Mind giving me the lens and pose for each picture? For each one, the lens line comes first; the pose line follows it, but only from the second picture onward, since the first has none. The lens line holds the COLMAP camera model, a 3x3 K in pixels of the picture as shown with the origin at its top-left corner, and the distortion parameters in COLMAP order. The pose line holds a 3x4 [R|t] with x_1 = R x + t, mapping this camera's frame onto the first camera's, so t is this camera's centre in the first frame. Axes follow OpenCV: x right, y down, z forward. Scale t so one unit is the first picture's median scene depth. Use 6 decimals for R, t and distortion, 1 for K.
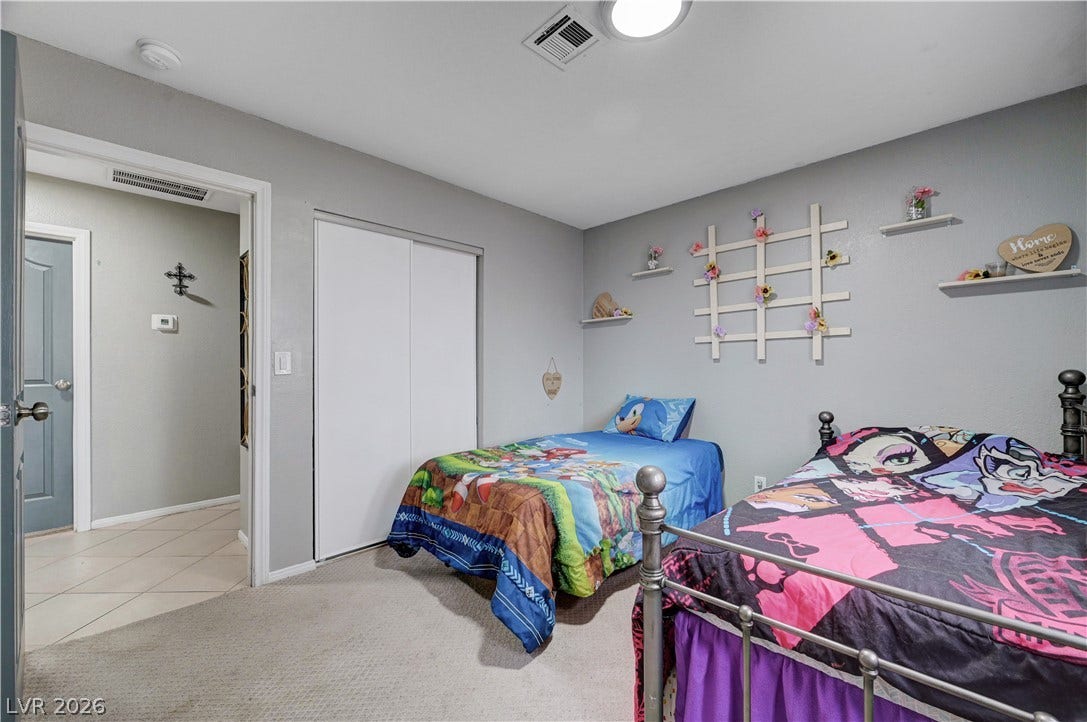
lens RADIAL K [[431.2, 0, 534.2], [0, 431.2, 365.8], [0, 0, 1]] dist [-0.006862, 0.000342]
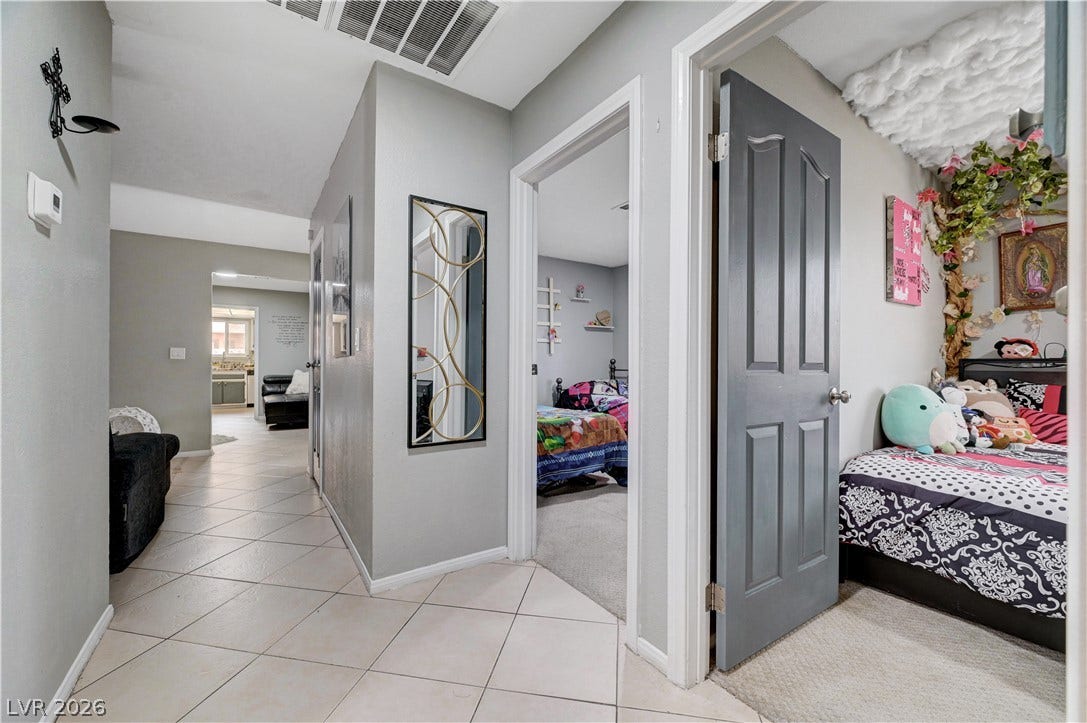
lens RADIAL K [[431.2, 0, 543.0], [0, 431.2, 360.4], [0, 0, 1]] dist [-0.006862, 0.000342]
pose [[0.191156, 0.010123, 0.981507, -1.753447], [-0.012697, 0.999889, -0.007840, 0.044170], [-0.981478, -0.010964, 0.191263, 0.808528]]
